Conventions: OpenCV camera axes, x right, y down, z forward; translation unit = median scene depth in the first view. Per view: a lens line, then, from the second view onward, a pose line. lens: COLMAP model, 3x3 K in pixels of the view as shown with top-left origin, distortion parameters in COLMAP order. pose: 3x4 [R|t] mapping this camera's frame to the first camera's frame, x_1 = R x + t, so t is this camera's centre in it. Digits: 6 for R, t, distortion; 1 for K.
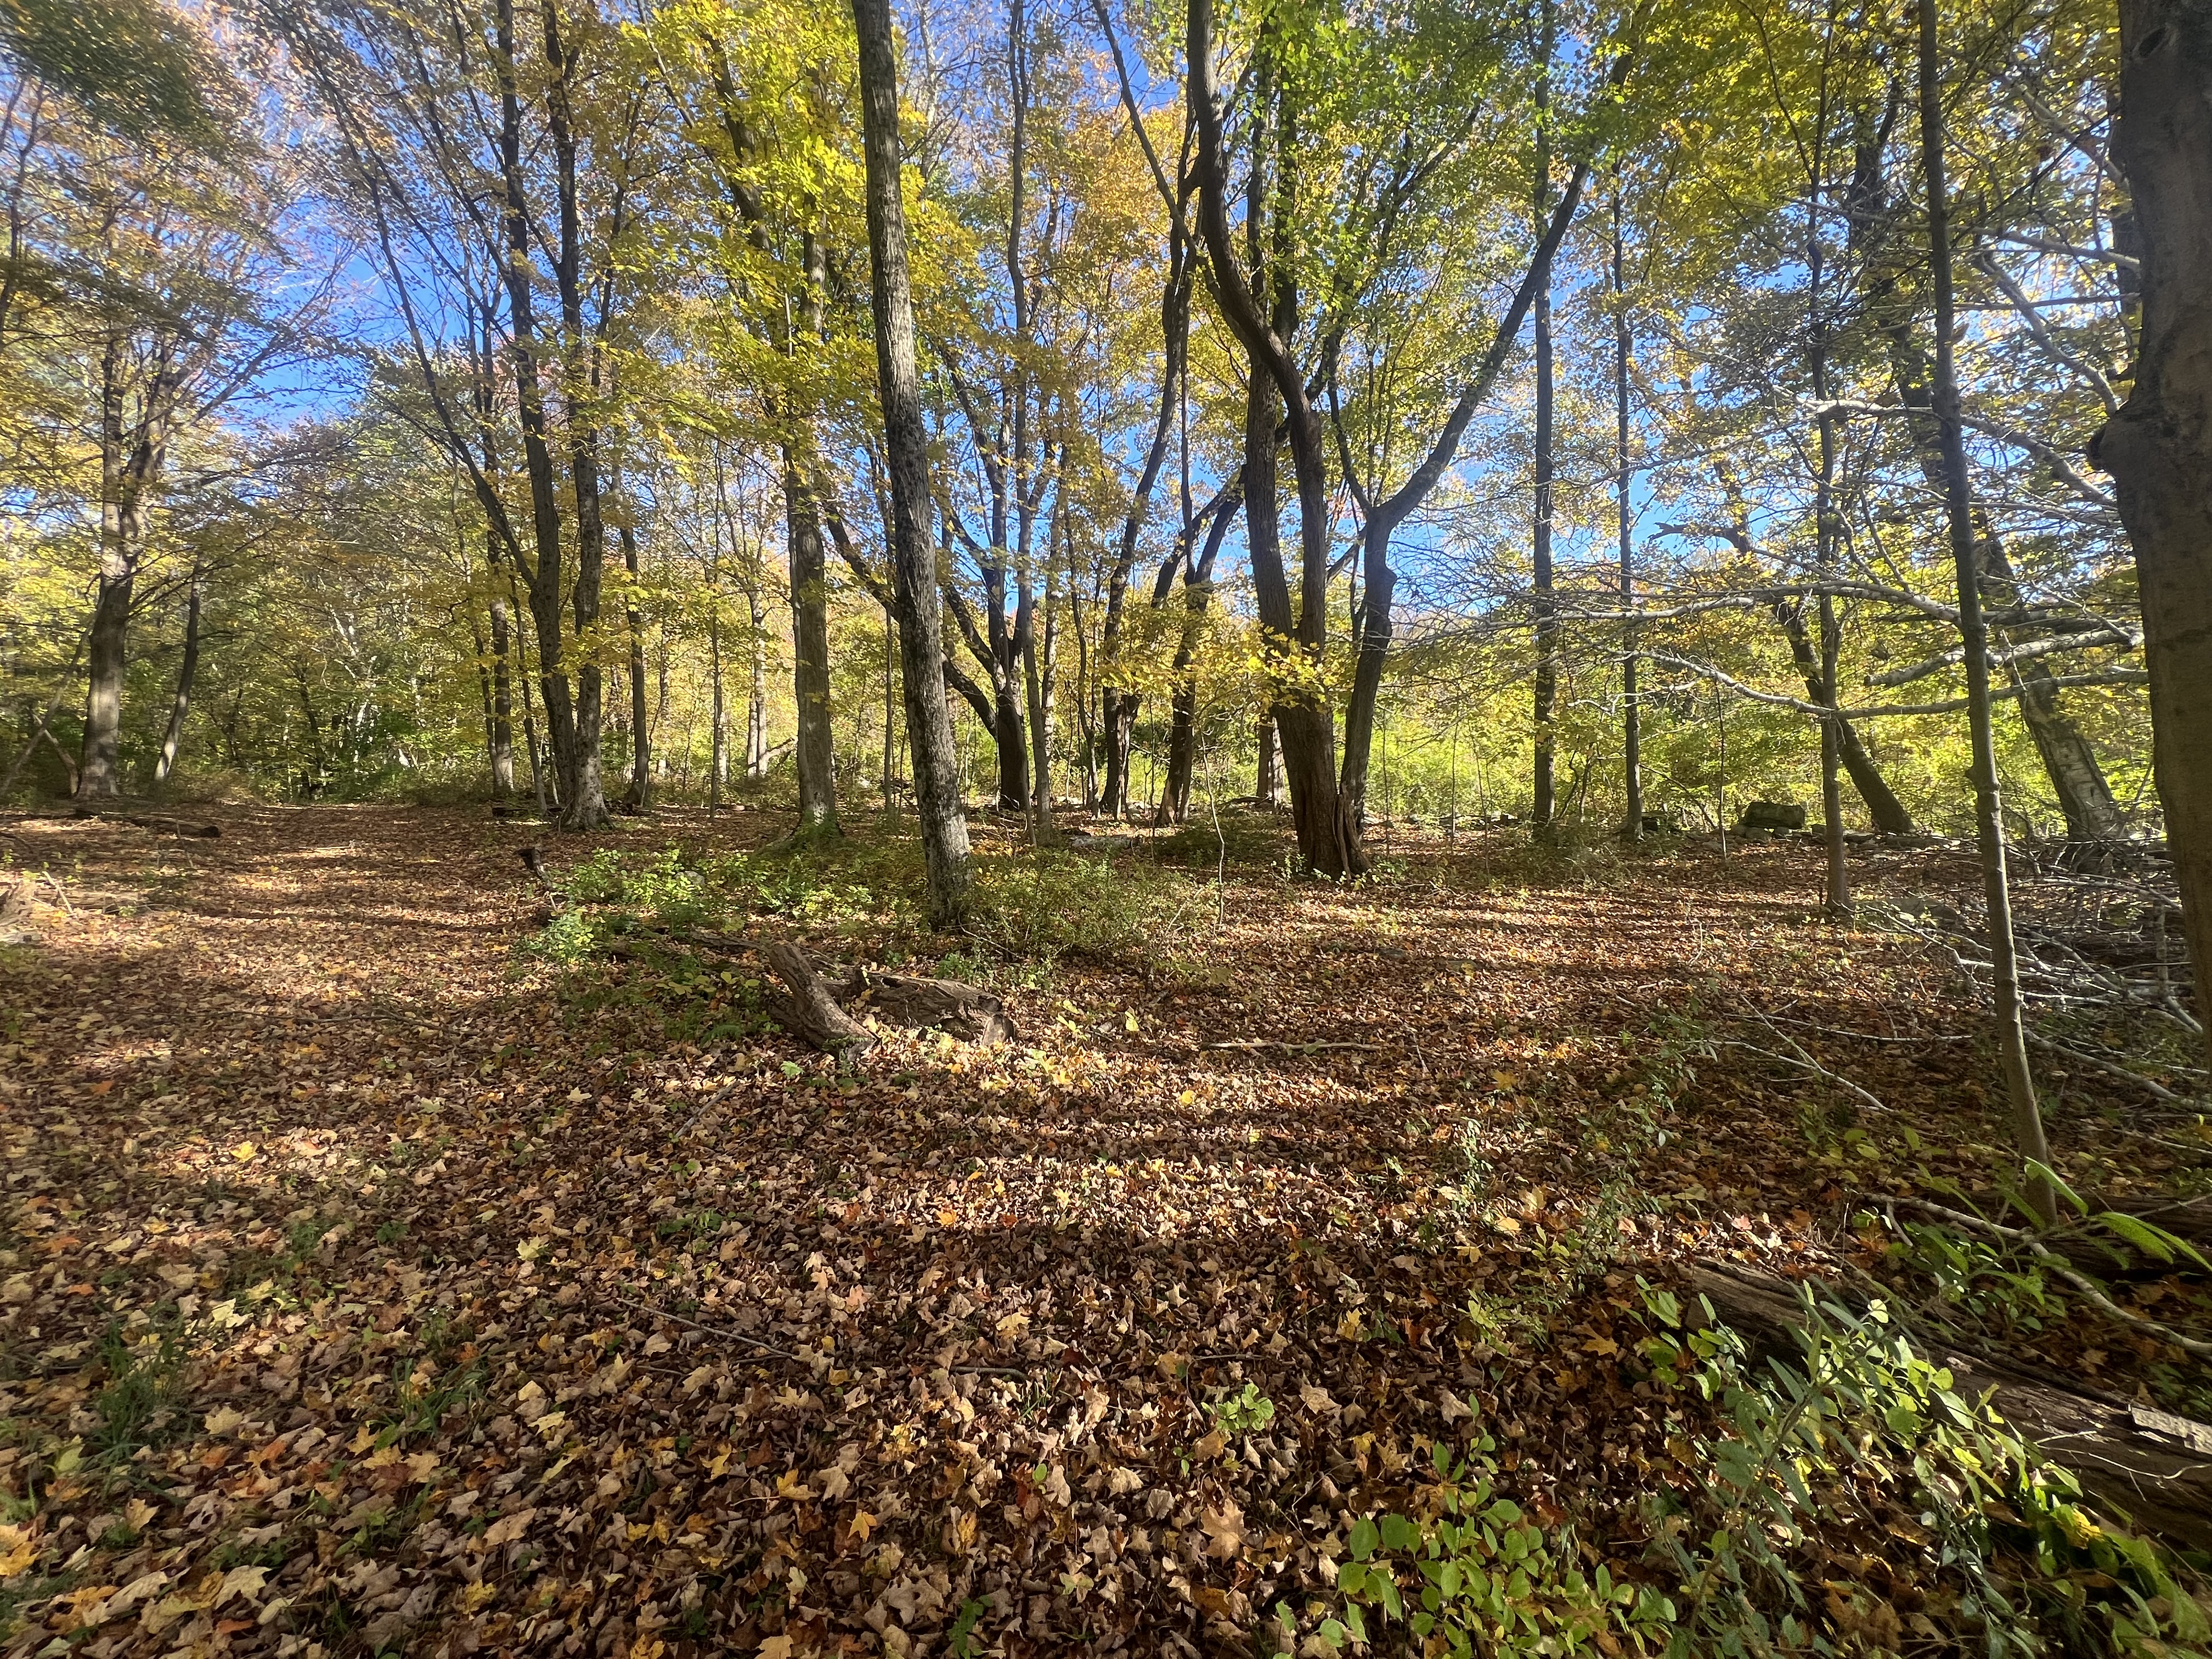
lens RADIAL K [[886.7, 0, 1109.2], [0, 886.7, 828.4], [0, 0, 1]] dist [0.001258, -0.000108]
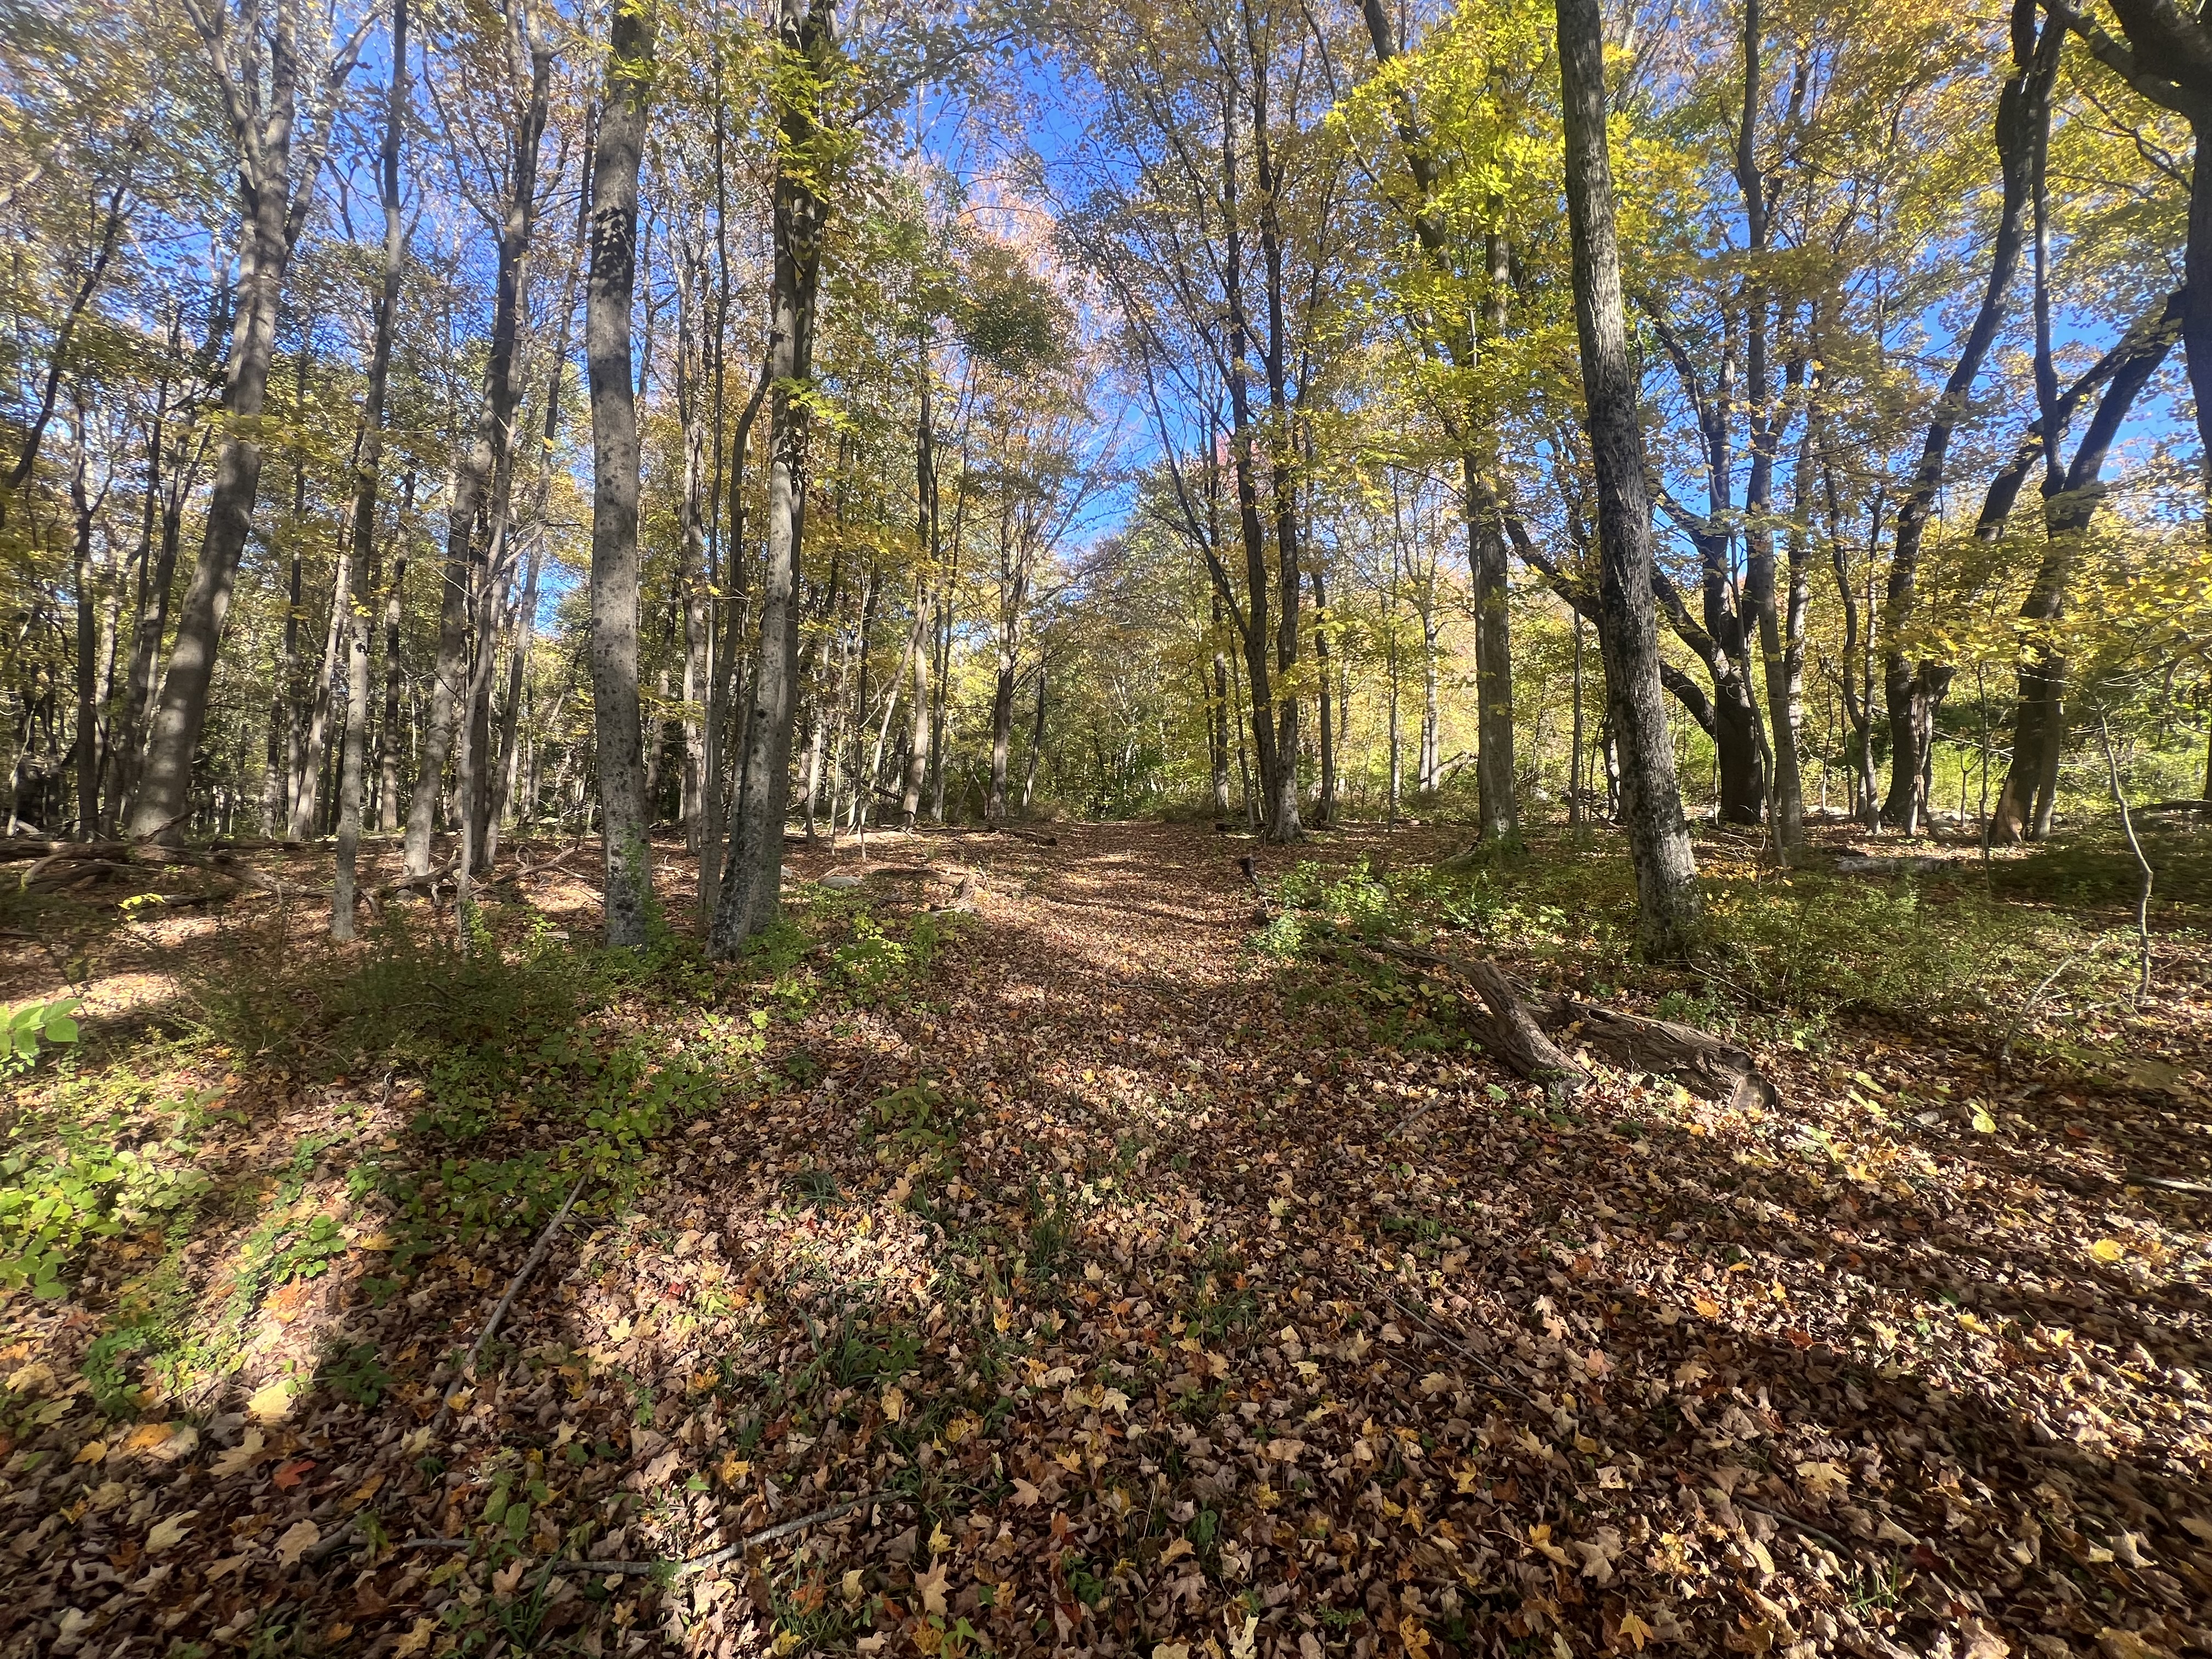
lens RADIAL K [[886.7, 0, 1109.2], [0, 886.7, 828.4], [0, 0, 1]] dist [0.001258, -0.000108]
pose [[0.752420, -0.001237, -0.658682, -0.025429], [-0.009114, 0.999883, -0.012289, -0.001665], [0.658620, 0.015250, 0.752321, -0.010095]]
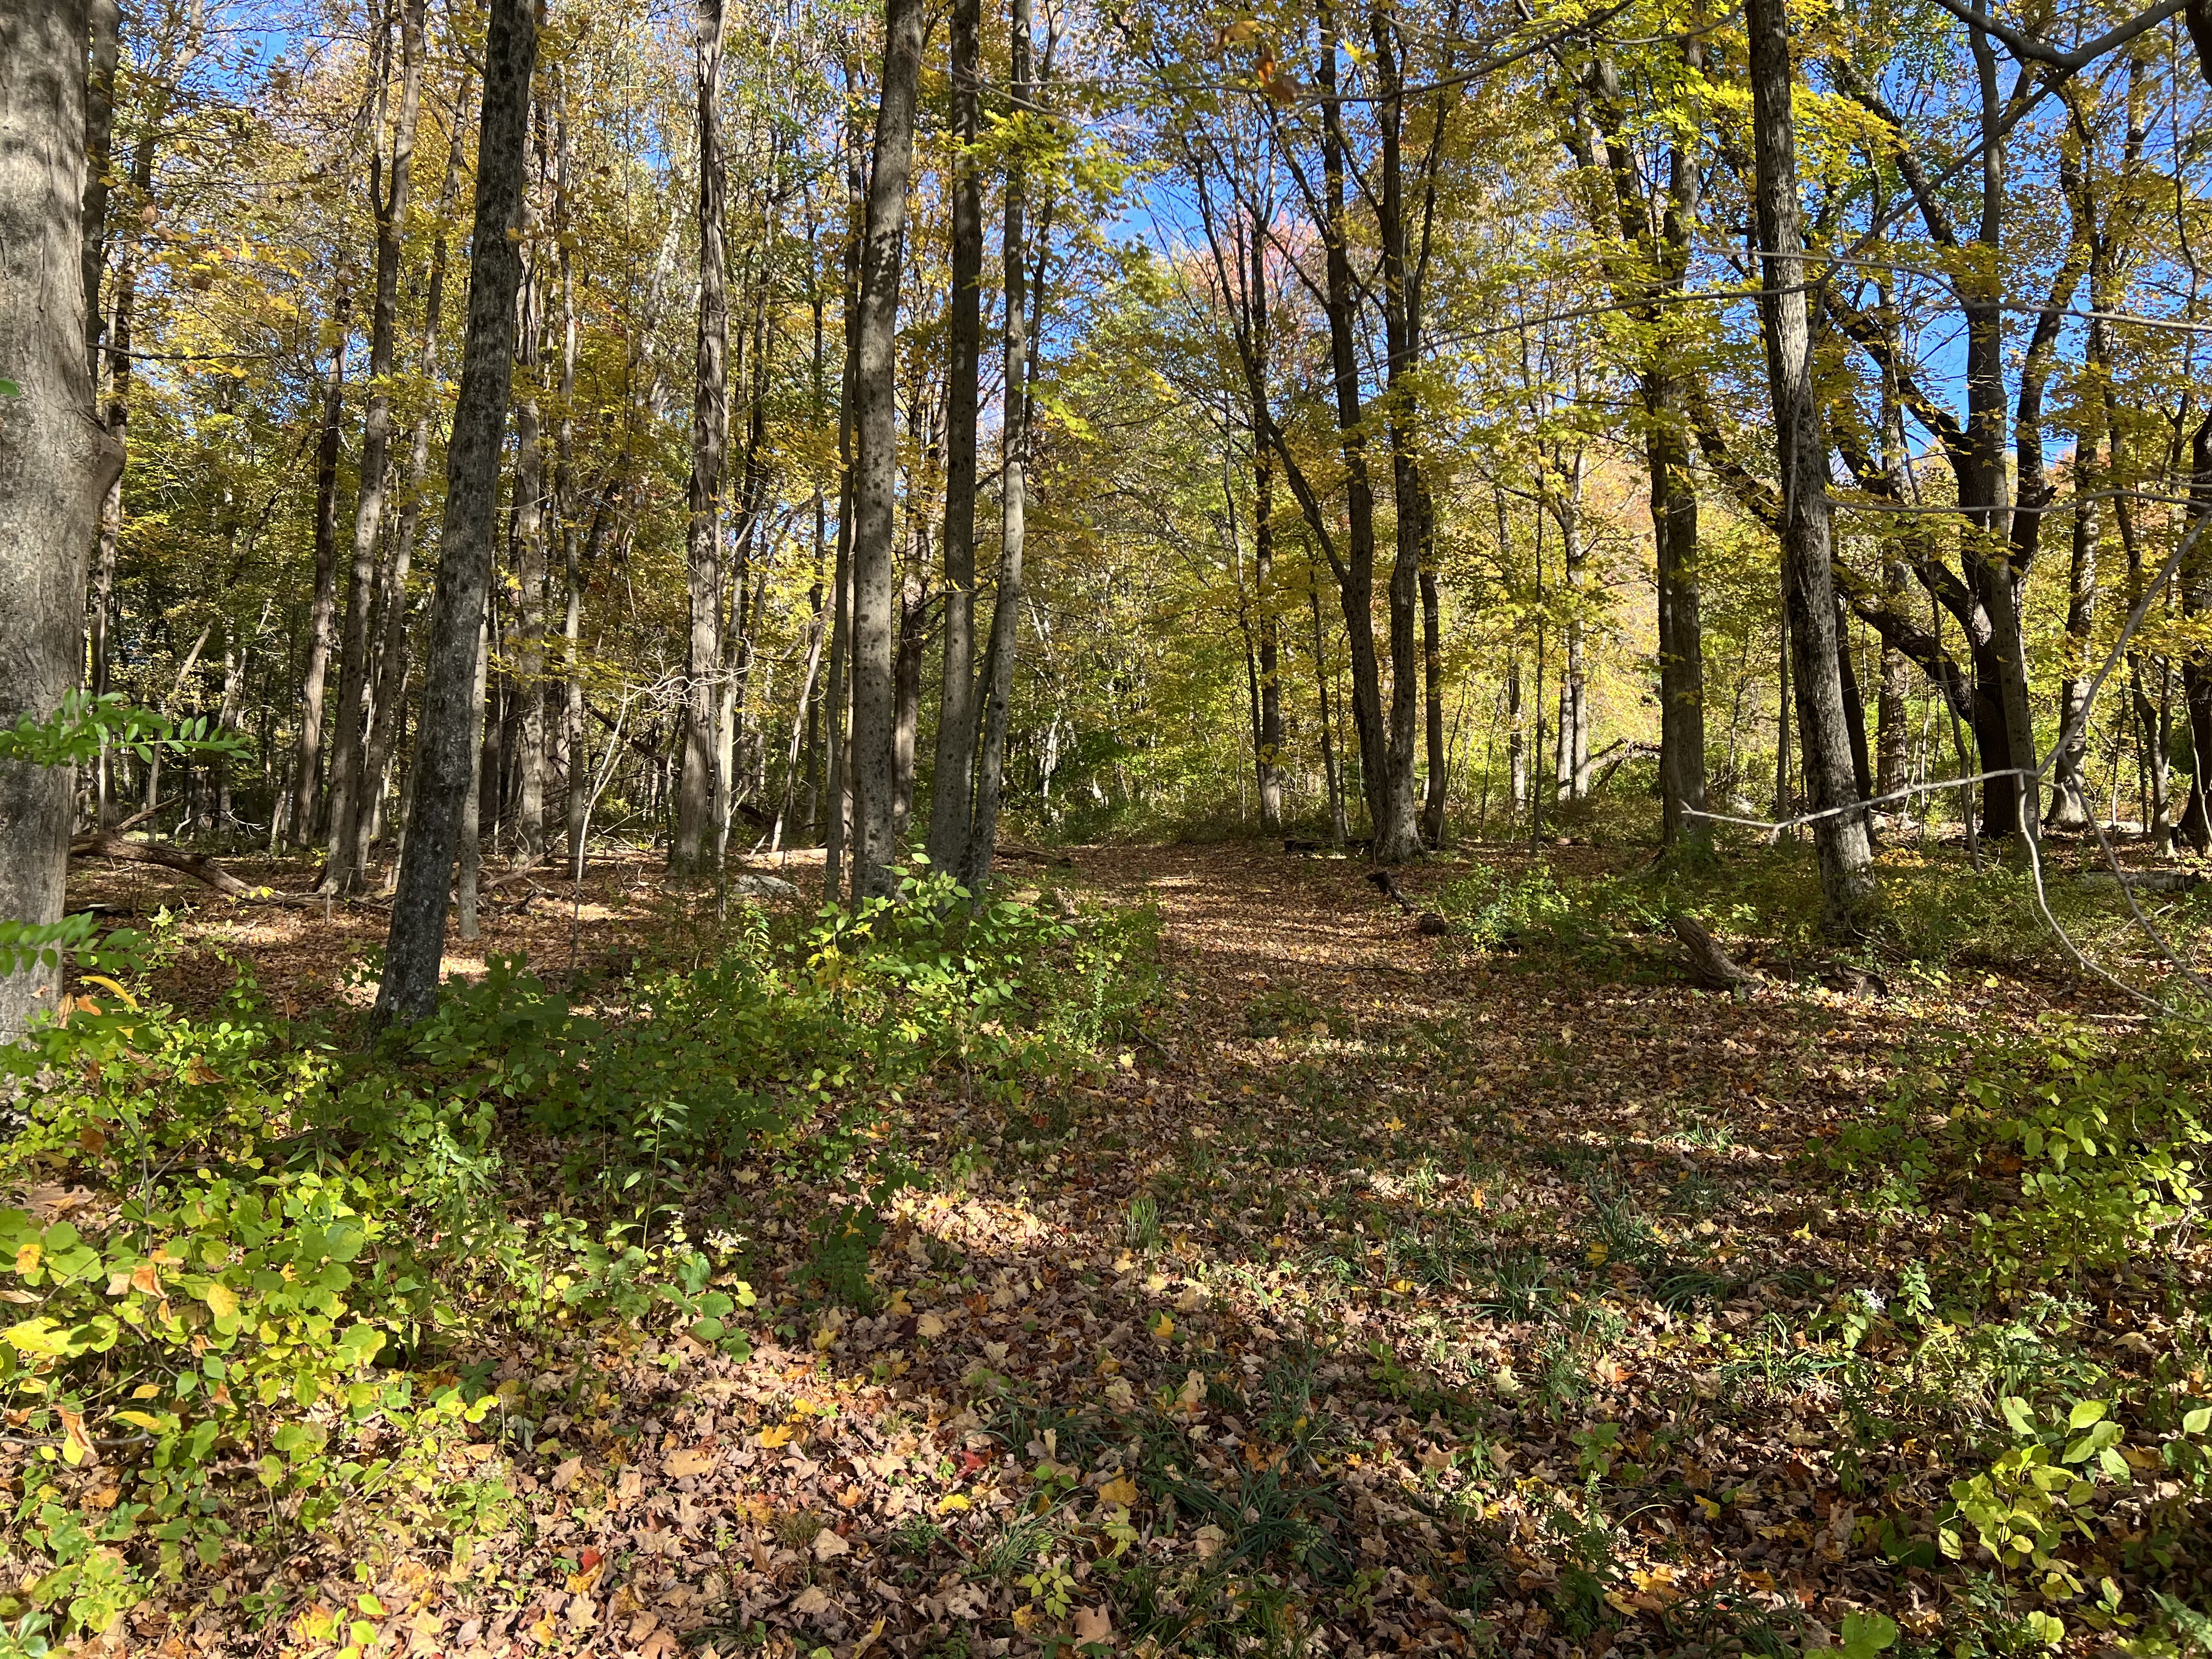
lens RADIAL K [[1666.1, 0, 1106.0], [0, 1666.1, 829.5], [0, 0, 1]] dist [0.161252, -0.227031]
pose [[0.809492, -0.013504, -0.586975, 0.300376], [-0.012401, 0.999119, -0.040088, 0.092009], [0.587000, 0.039730, 0.808612, -1.131052]]
